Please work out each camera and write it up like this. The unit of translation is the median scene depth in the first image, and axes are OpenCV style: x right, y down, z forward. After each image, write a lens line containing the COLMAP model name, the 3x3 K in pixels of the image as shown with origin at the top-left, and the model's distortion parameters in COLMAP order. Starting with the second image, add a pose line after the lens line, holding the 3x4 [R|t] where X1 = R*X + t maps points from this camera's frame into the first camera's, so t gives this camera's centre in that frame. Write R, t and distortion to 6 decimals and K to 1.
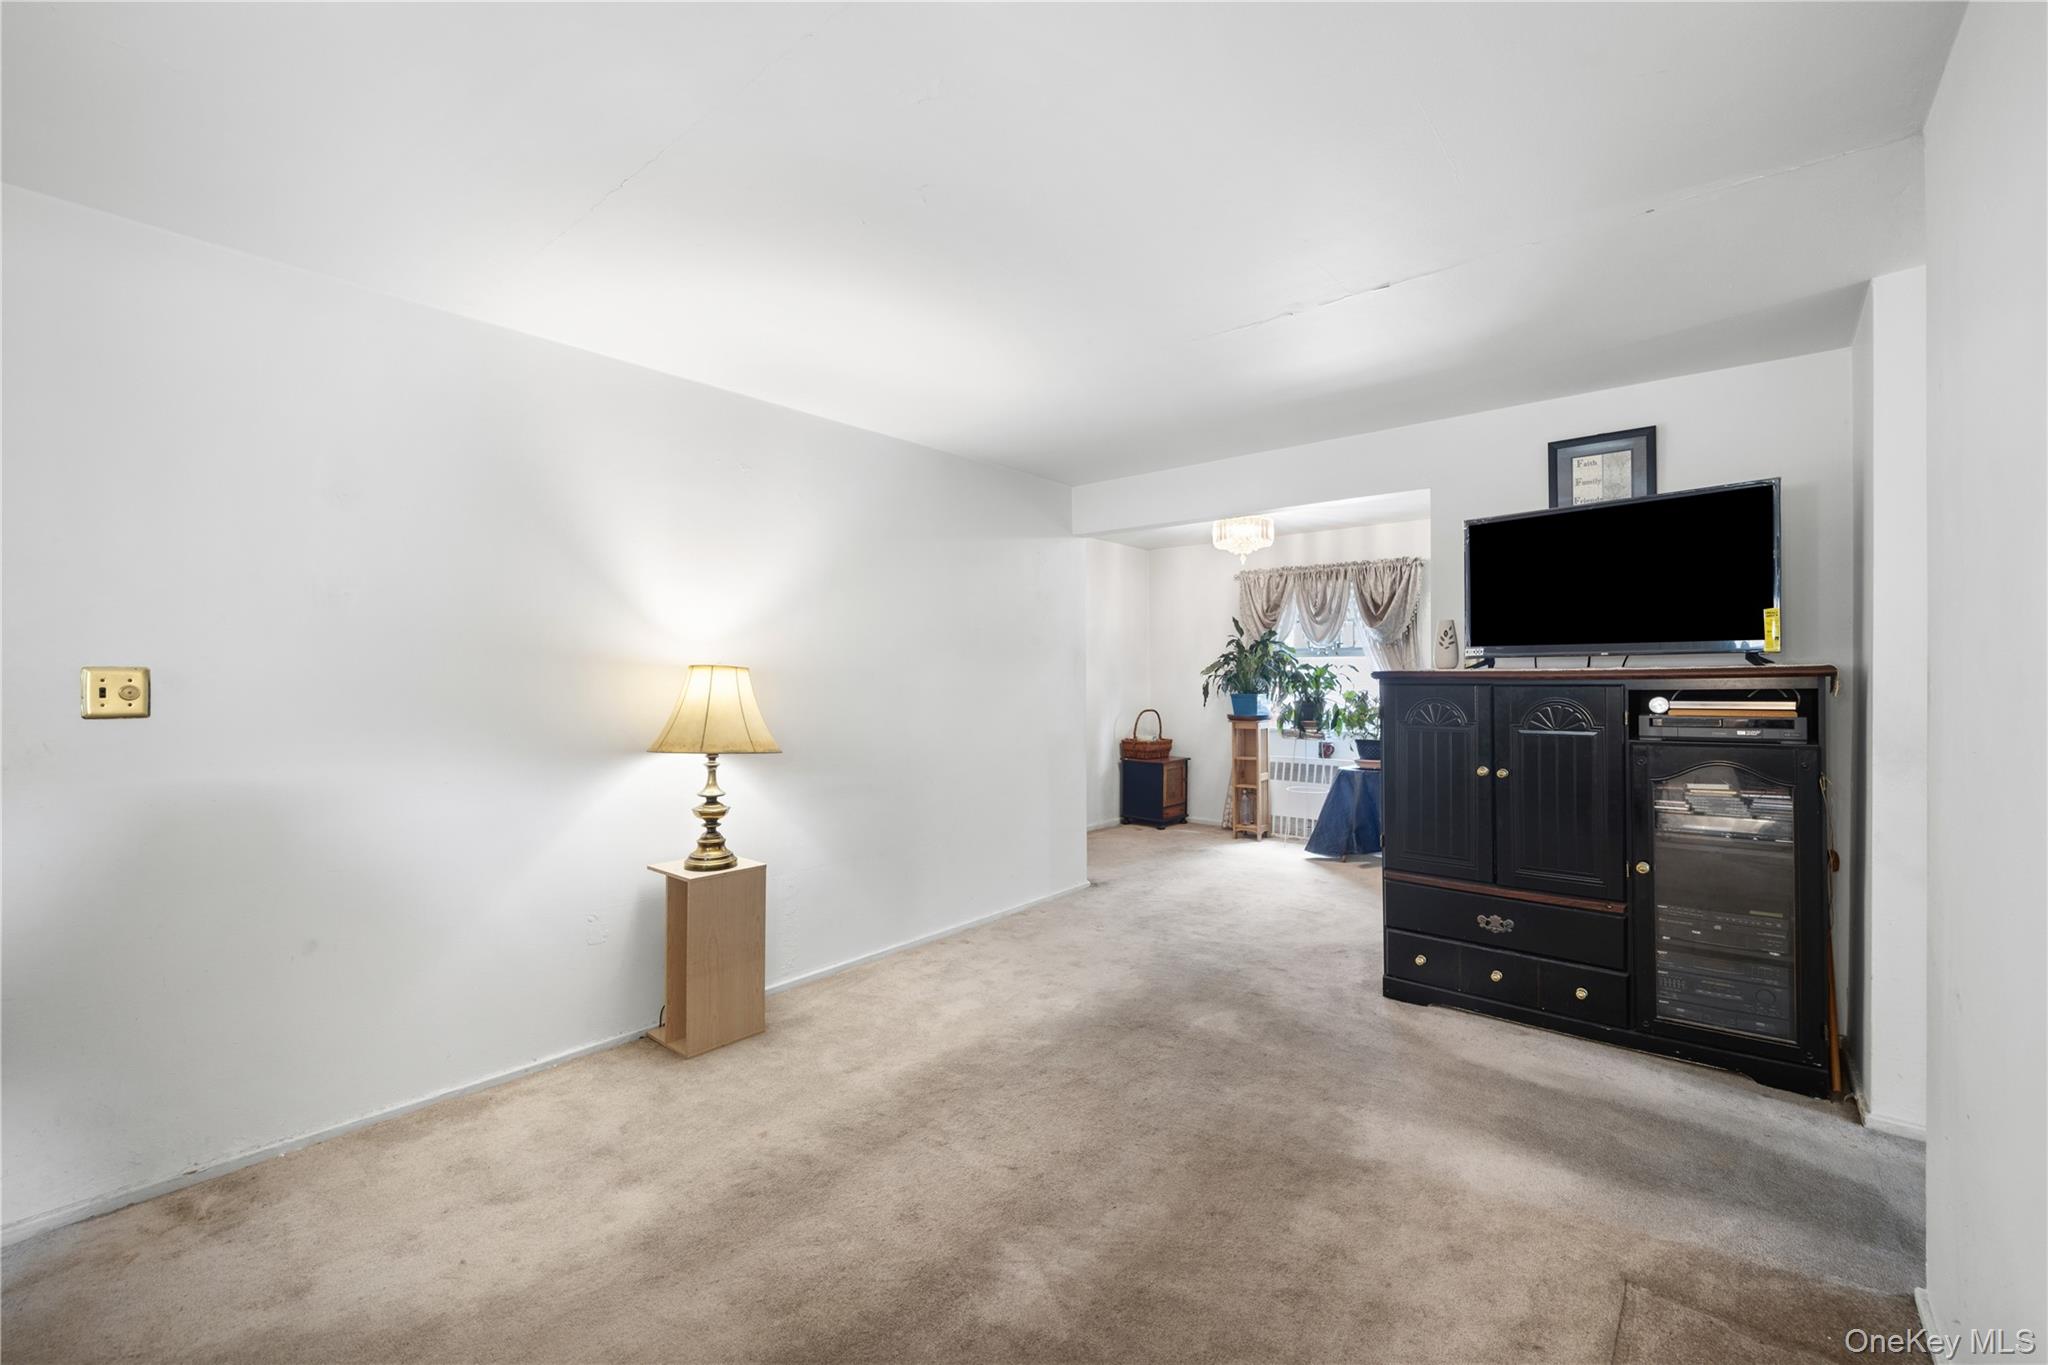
lens RADIAL K [[852.6, 0, 1031.0], [0, 852.6, 680.7], [0, 0, 1]] dist [0.000163, 0.000269]
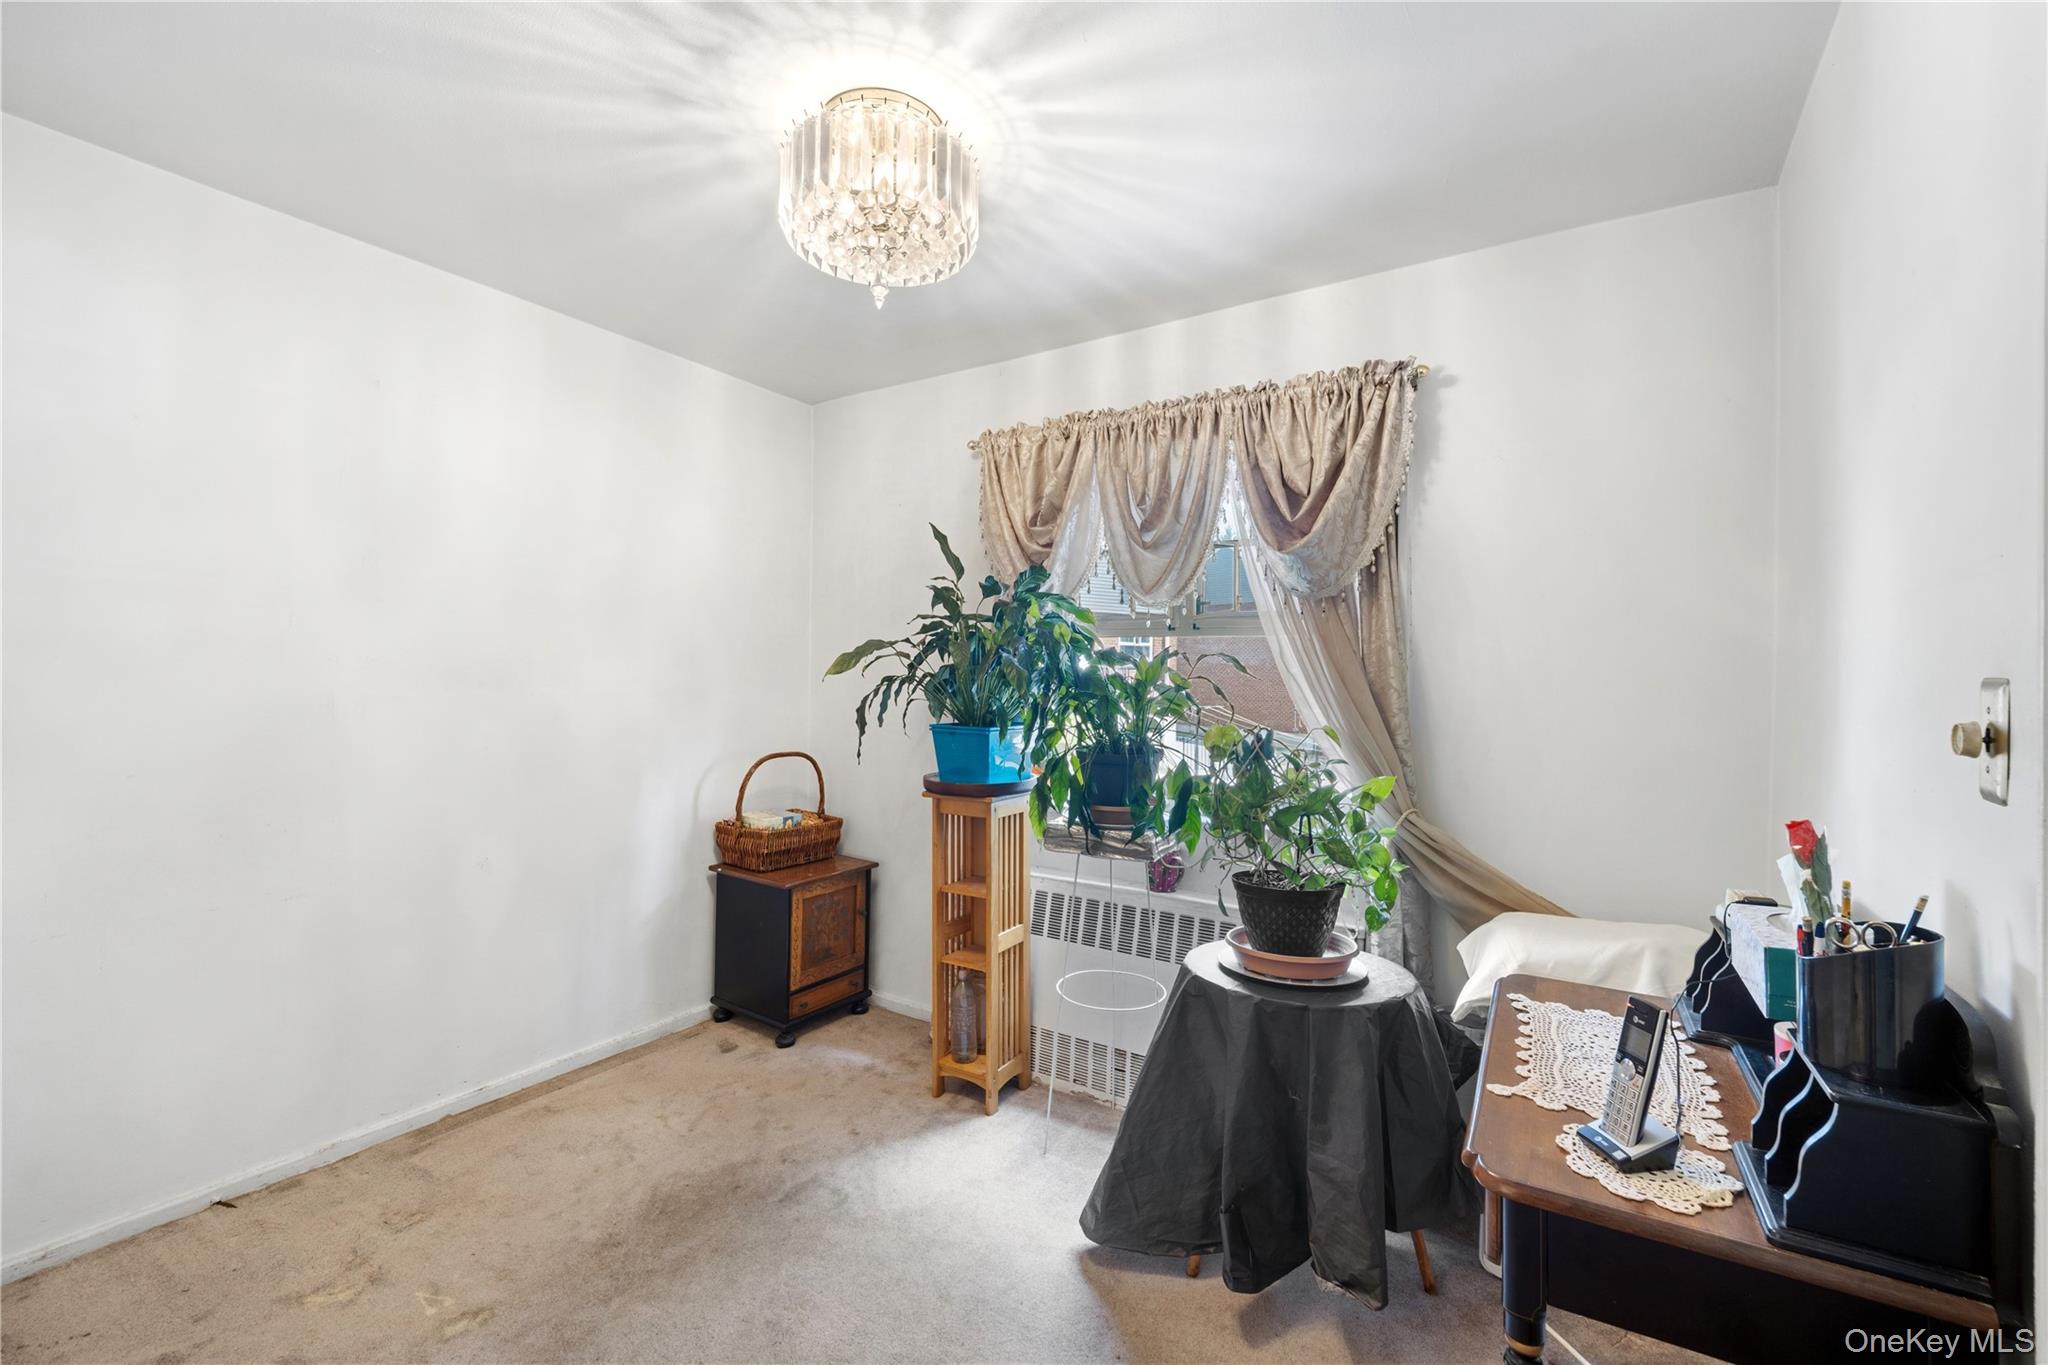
lens RADIAL K [[852.6, 0, 1020.3], [0, 852.6, 677.1], [0, 0, 1]] dist [0.000163, 0.000269]
pose [[0.994136, 0.007931, 0.107848, 0.236542], [-0.008610, 0.999946, 0.005831, -0.009329], [-0.107796, -0.006725, 0.994150, 0.615806]]
